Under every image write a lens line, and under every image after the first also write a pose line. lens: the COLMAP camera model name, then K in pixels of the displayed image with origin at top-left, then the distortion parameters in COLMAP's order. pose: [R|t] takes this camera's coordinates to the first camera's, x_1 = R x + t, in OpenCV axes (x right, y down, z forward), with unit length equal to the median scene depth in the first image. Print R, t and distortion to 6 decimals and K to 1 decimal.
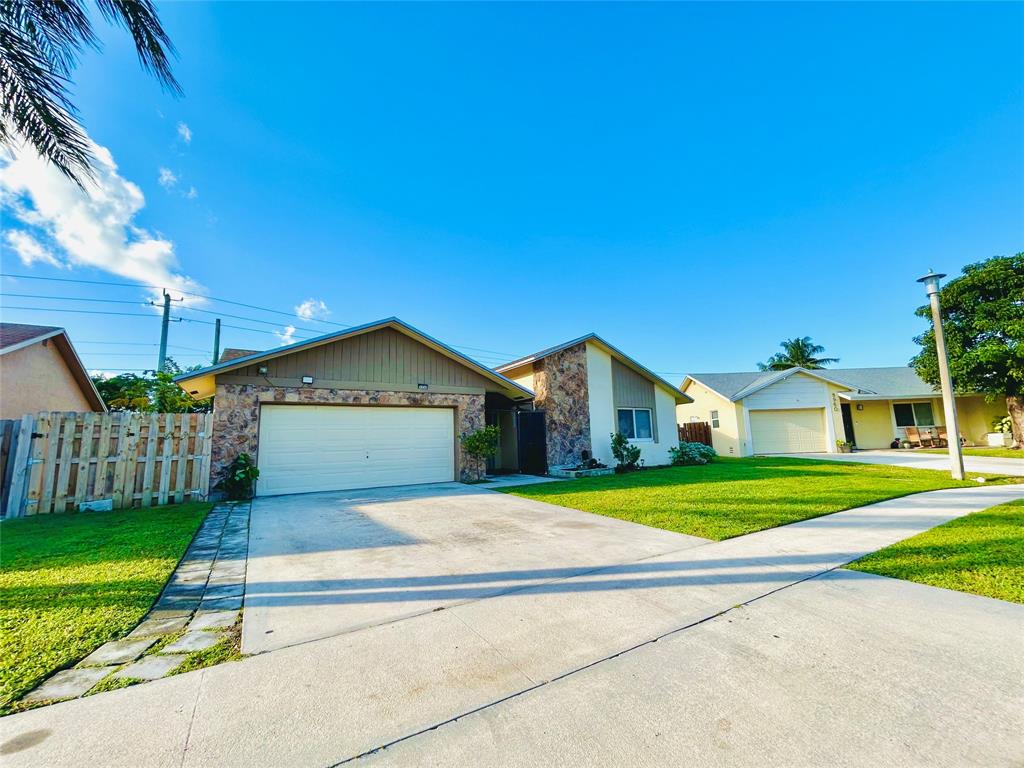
lens RADIAL K [[412.8, 0, 512.0], [0, 412.8, 384.0], [0, 0, 1]] dist [-0.000708, 0.000138]
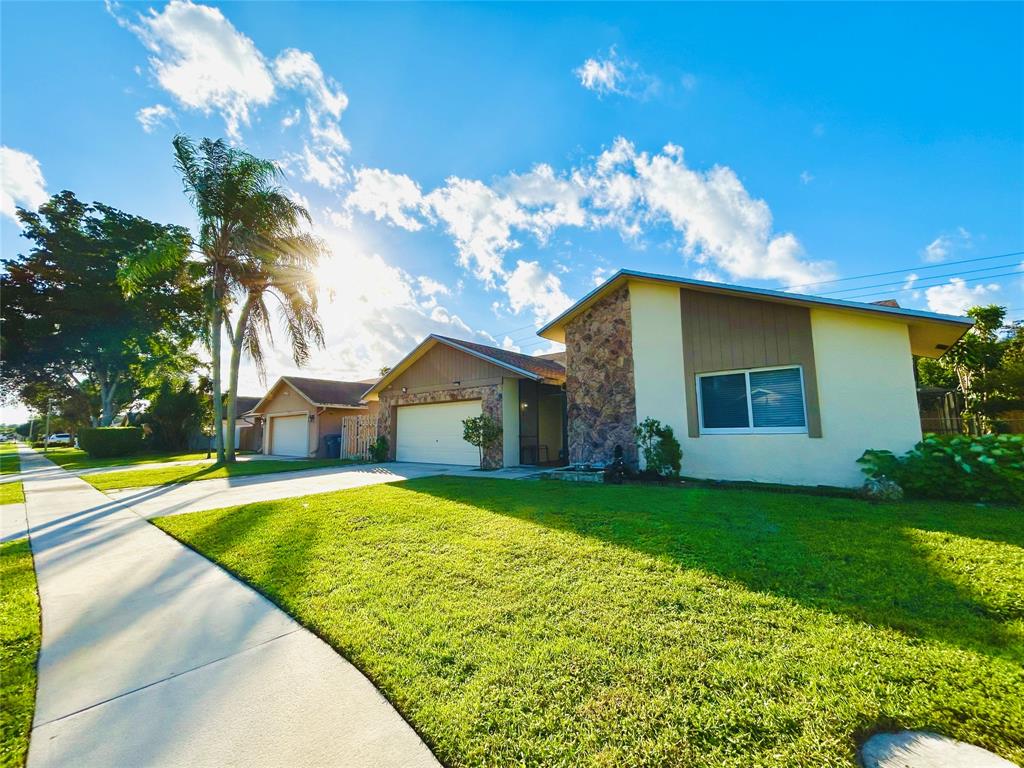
lens RADIAL K [[412.8, 0, 512.0], [0, 412.8, 384.0], [0, 0, 1]] dist [-0.000708, 0.000138]
pose [[0.320575, -0.085737, -0.943335, 0.910885], [0.139299, 0.989335, -0.042580, 0.075373], [0.936925, -0.117755, 0.329099, 0.723753]]
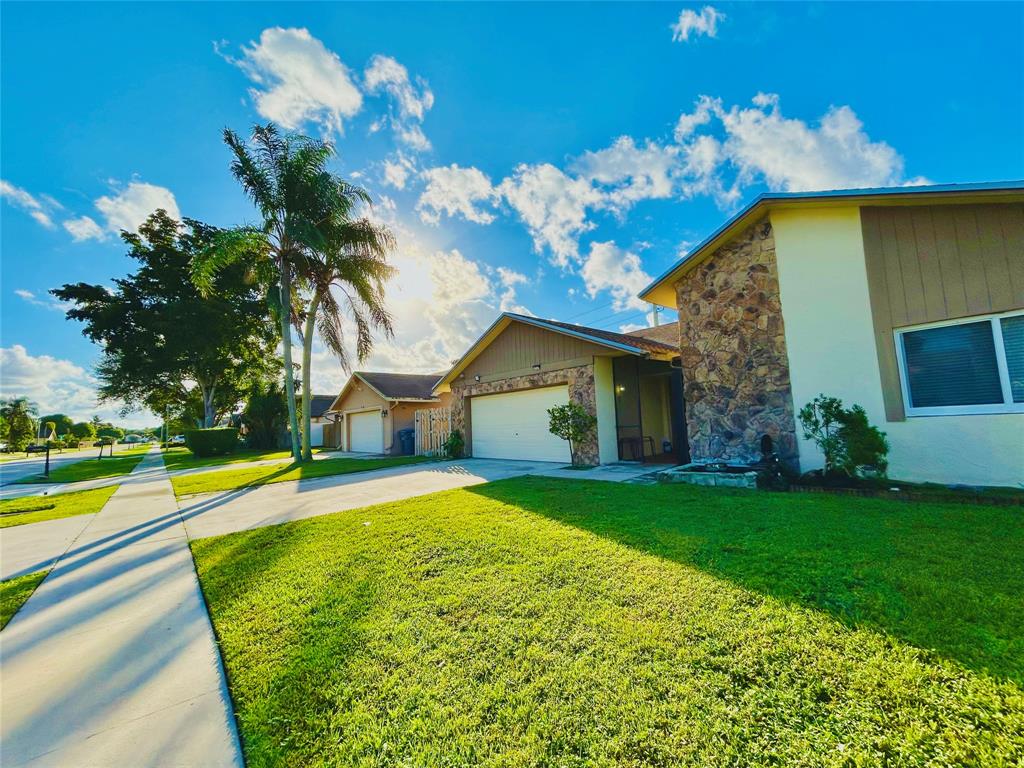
lens RADIAL K [[412.8, 0, 512.0], [0, 412.8, 384.0], [0, 0, 1]] dist [-0.000708, 0.000138]
pose [[0.158323, -0.073706, -0.984633, 0.738814], [0.180378, 0.982588, -0.044549, 0.076392], [0.970772, -0.170553, 0.168861, 0.726986]]
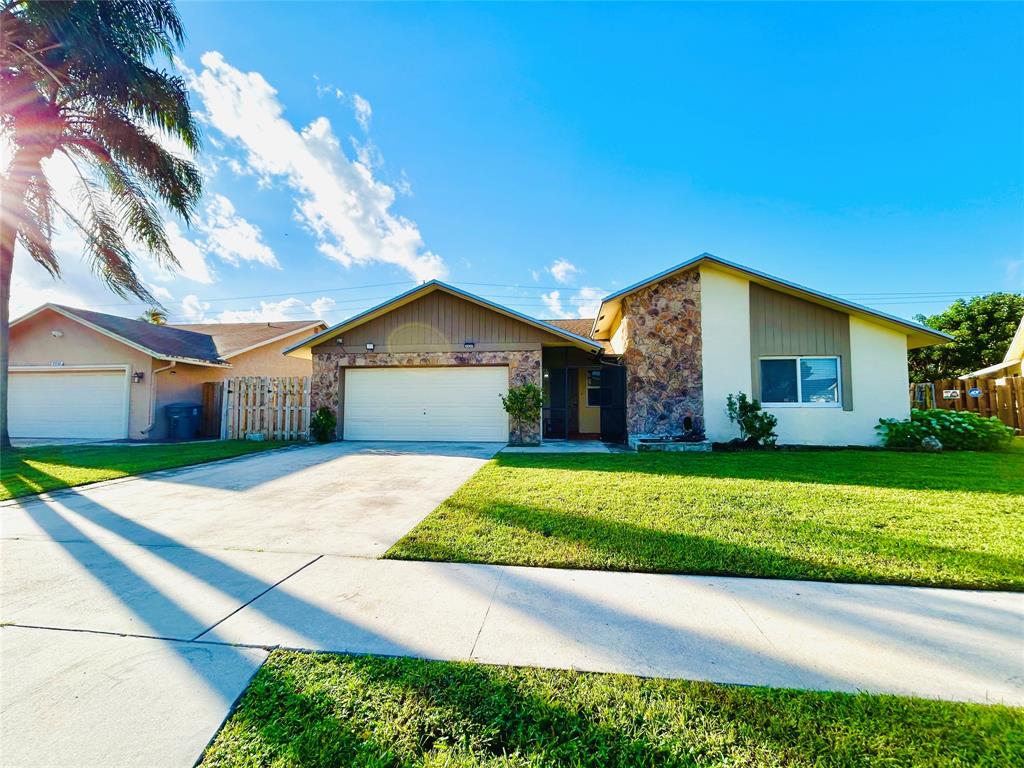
lens RADIAL K [[412.8, 0, 512.0], [0, 412.8, 384.0], [0, 0, 1]] dist [-0.000708, 0.000138]
pose [[0.779658, -0.004817, -0.626187, 0.461601], [0.066413, 0.994967, 0.075036, 0.029317], [0.622674, -0.100089, 0.776053, 0.272643]]
